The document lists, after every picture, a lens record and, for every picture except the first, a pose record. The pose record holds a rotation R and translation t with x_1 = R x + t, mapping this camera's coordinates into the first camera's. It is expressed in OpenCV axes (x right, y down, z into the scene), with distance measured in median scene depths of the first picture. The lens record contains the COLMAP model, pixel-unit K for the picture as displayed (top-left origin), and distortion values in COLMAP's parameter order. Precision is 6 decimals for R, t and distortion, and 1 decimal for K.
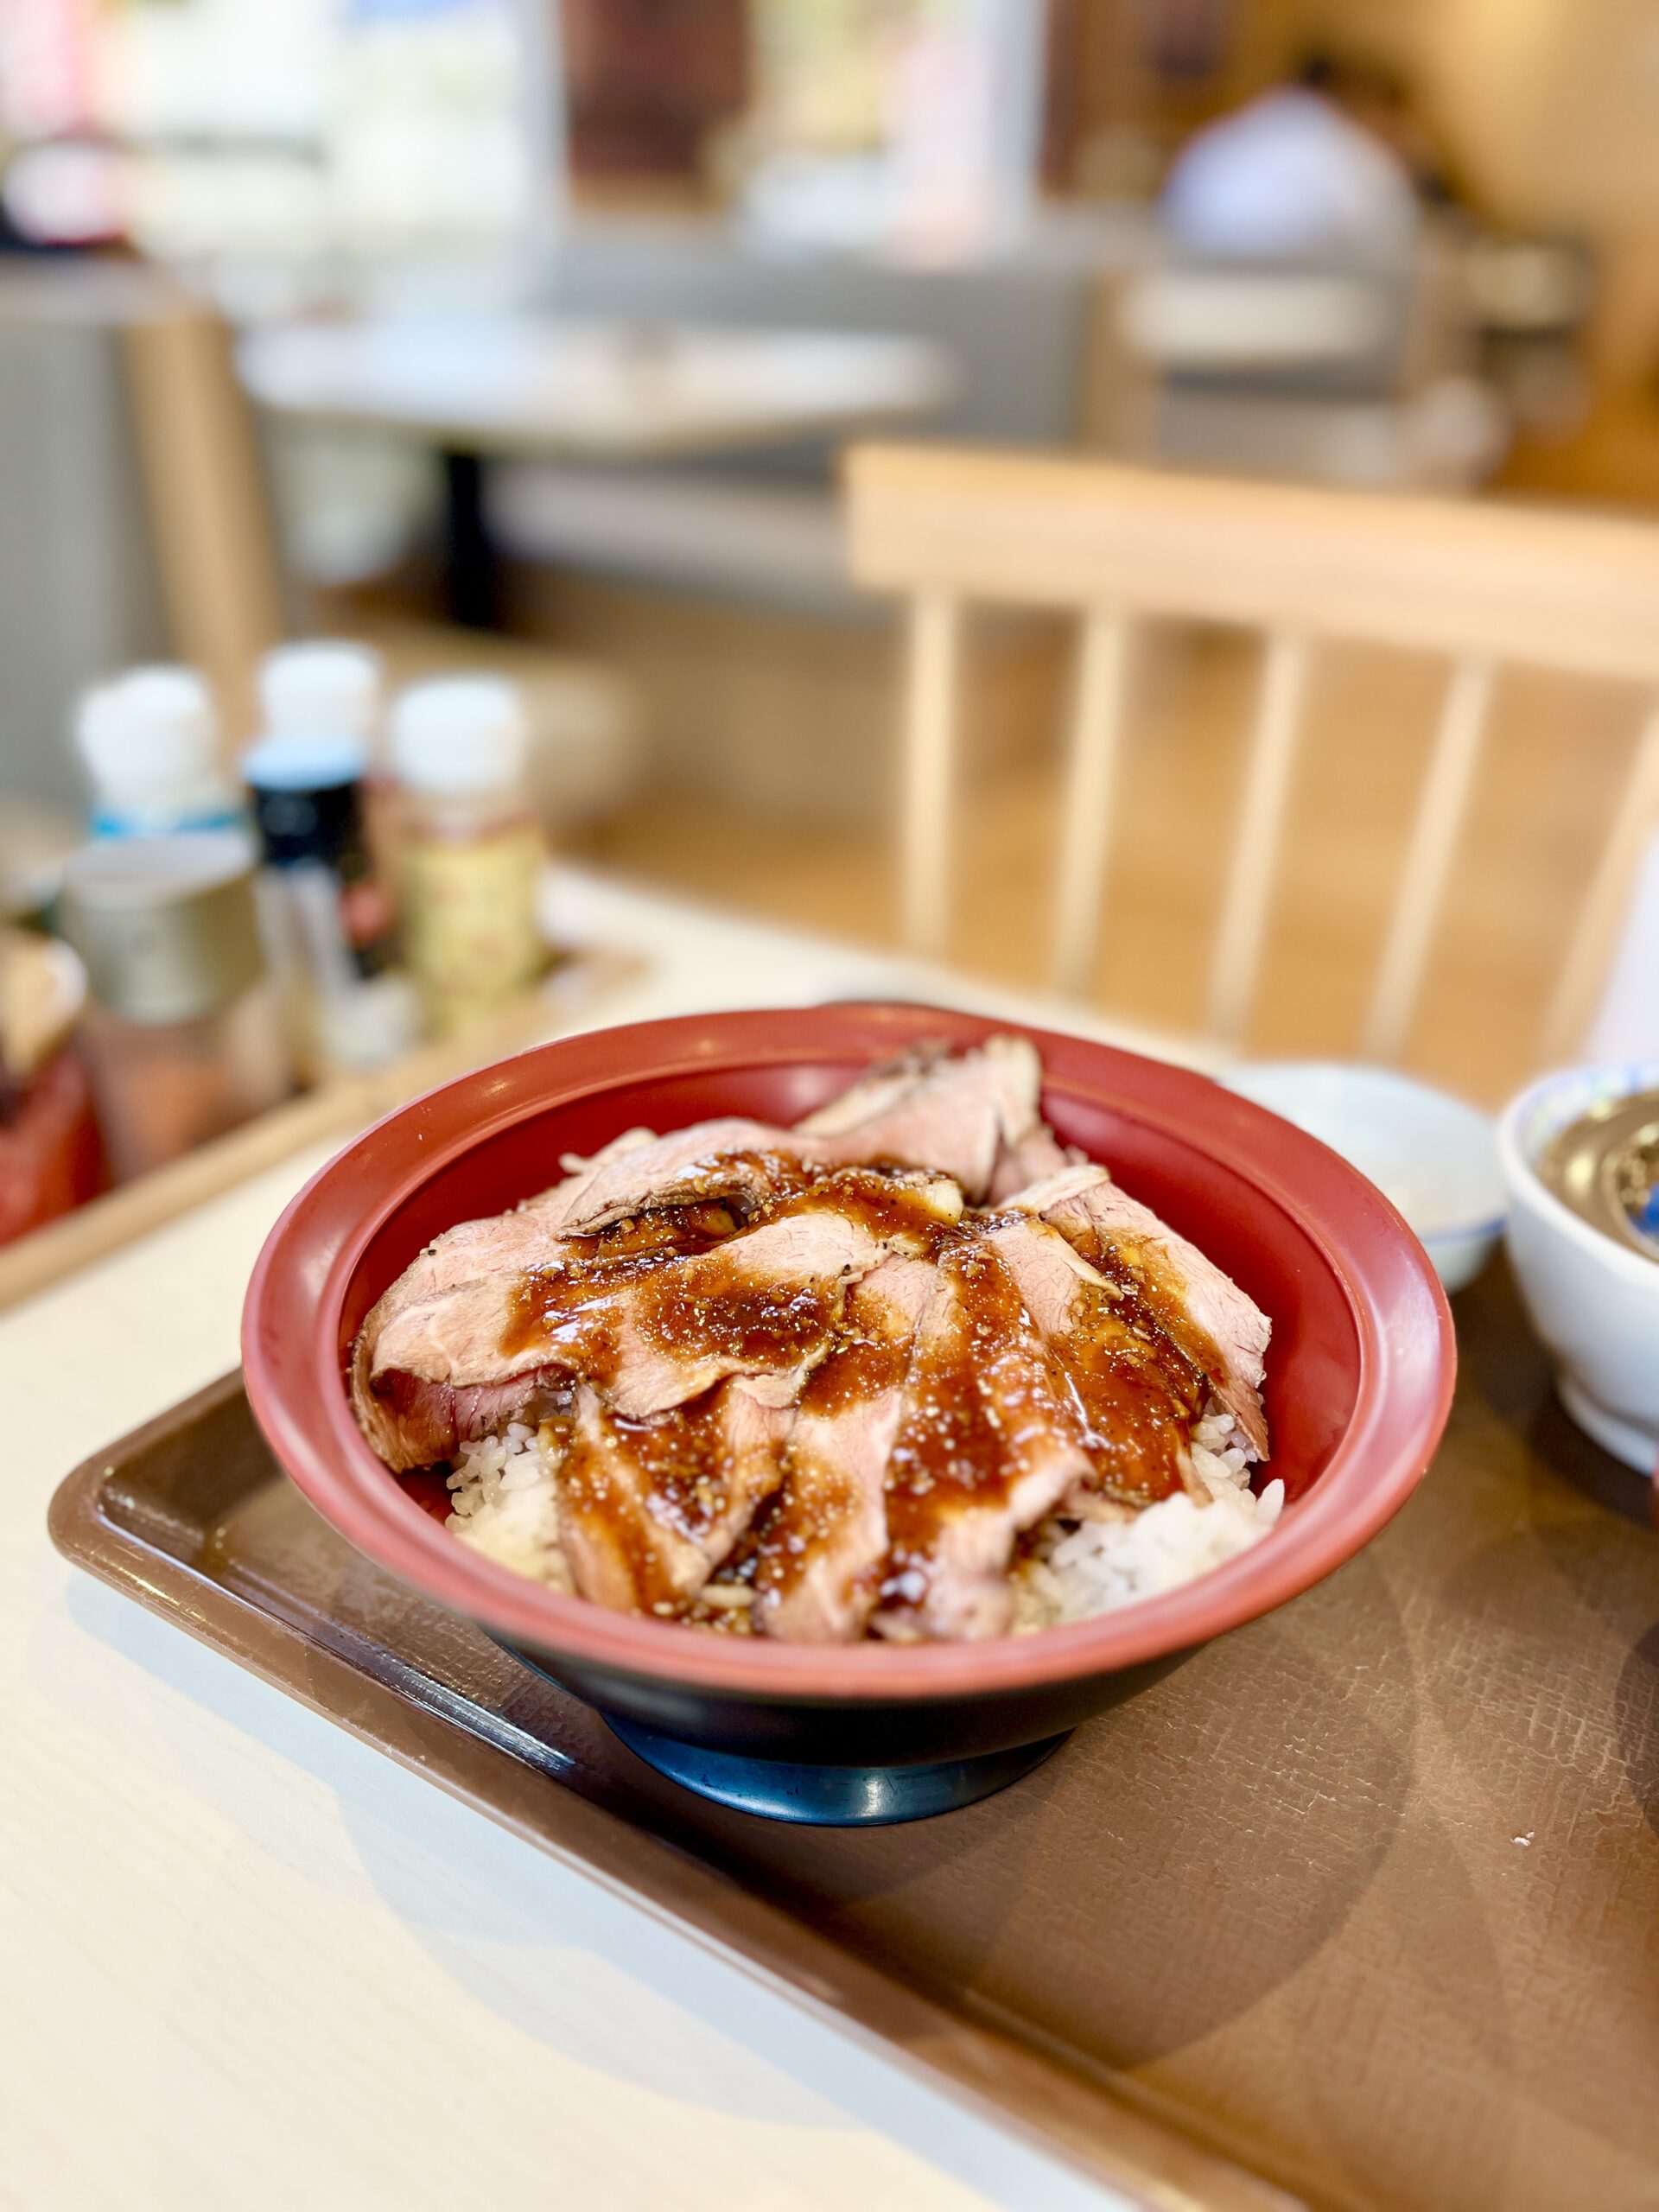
lens RADIAL K [[1641.4, 0, 839.2], [0, 1641.4, 1117.1], [0, 0, 1]] dist [0.069905, -0.089092]
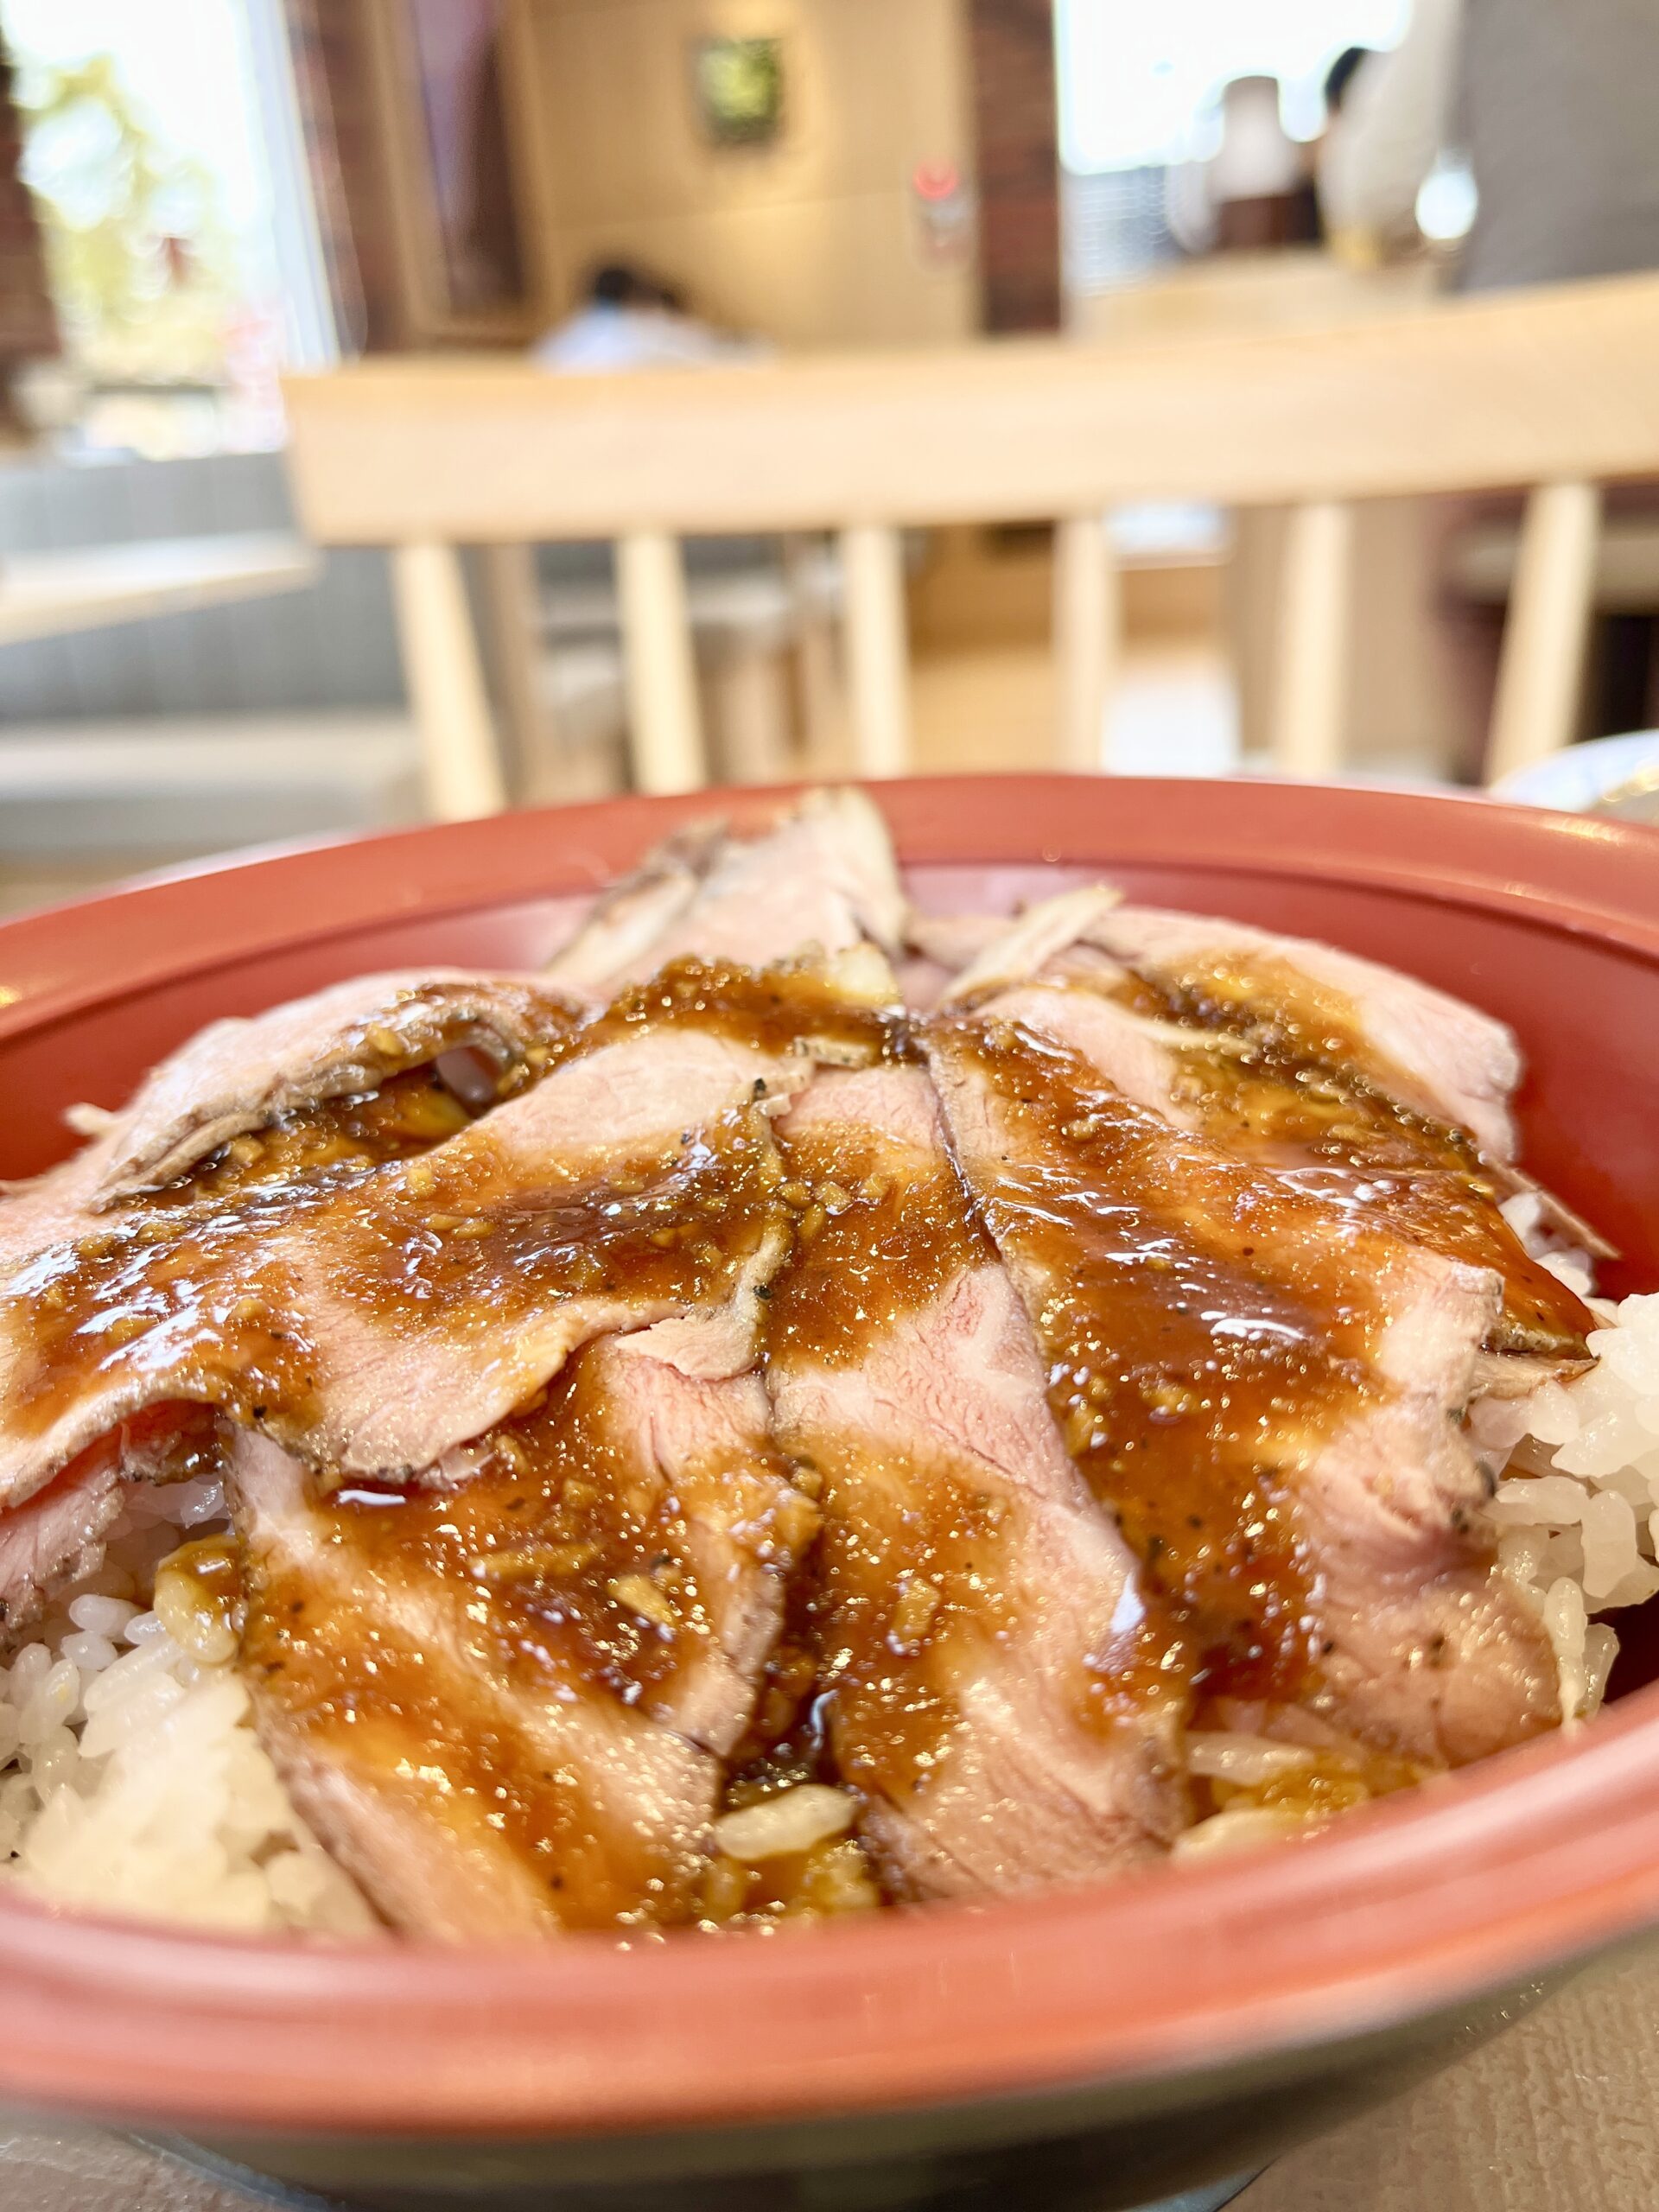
lens RADIAL K [[1794.2, 0, 829.5], [0, 1794.2, 1106.0], [0, 0, 1]] dist [0.005551, 0.002144]
pose [[0.939096, -0.213650, 0.269169, -0.119330], [0.245286, 0.965304, -0.089574, 0.153833], [-0.240692, 0.150142, 0.958919, 0.523303]]
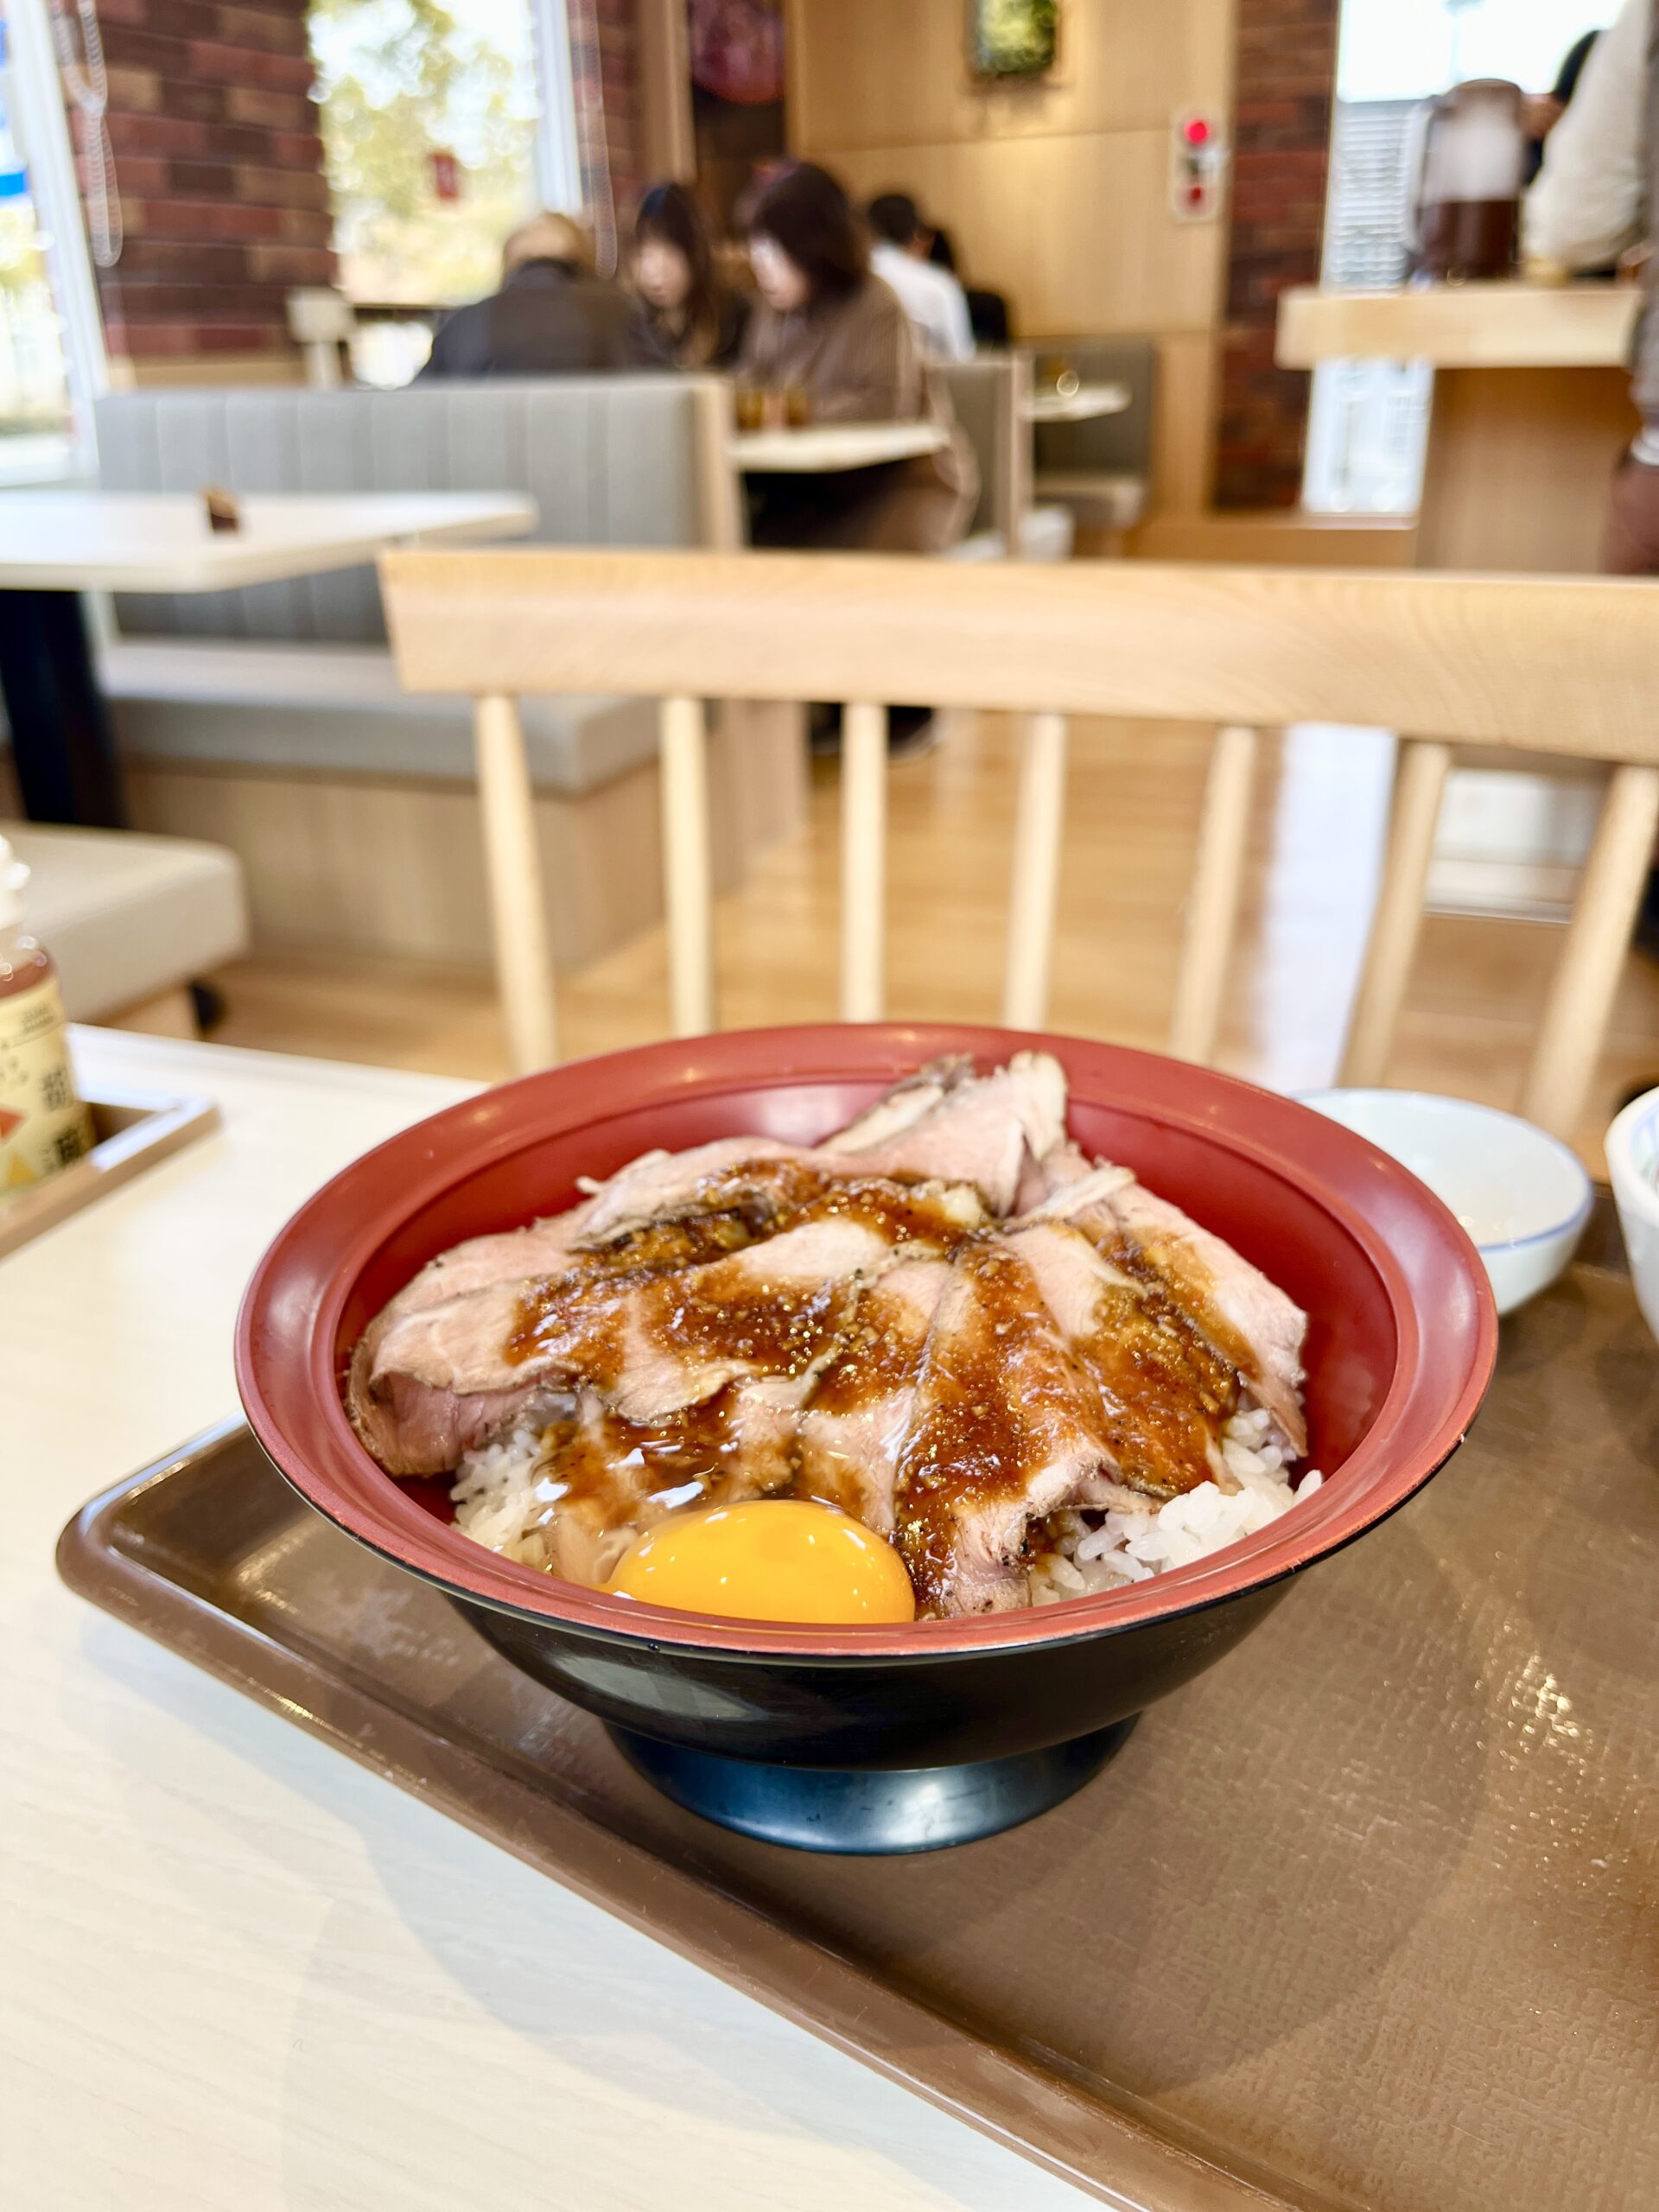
lens RADIAL K [[1641.4, 0, 839.2], [0, 1641.4, 1117.1], [0, 0, 1]] dist [0.069905, -0.089092]
pose [[0.998441, -0.029730, -0.047231, 0.042562], [0.026217, 0.996963, -0.073337, 0.076443], [0.049268, 0.071984, 0.996188, 0.027420]]
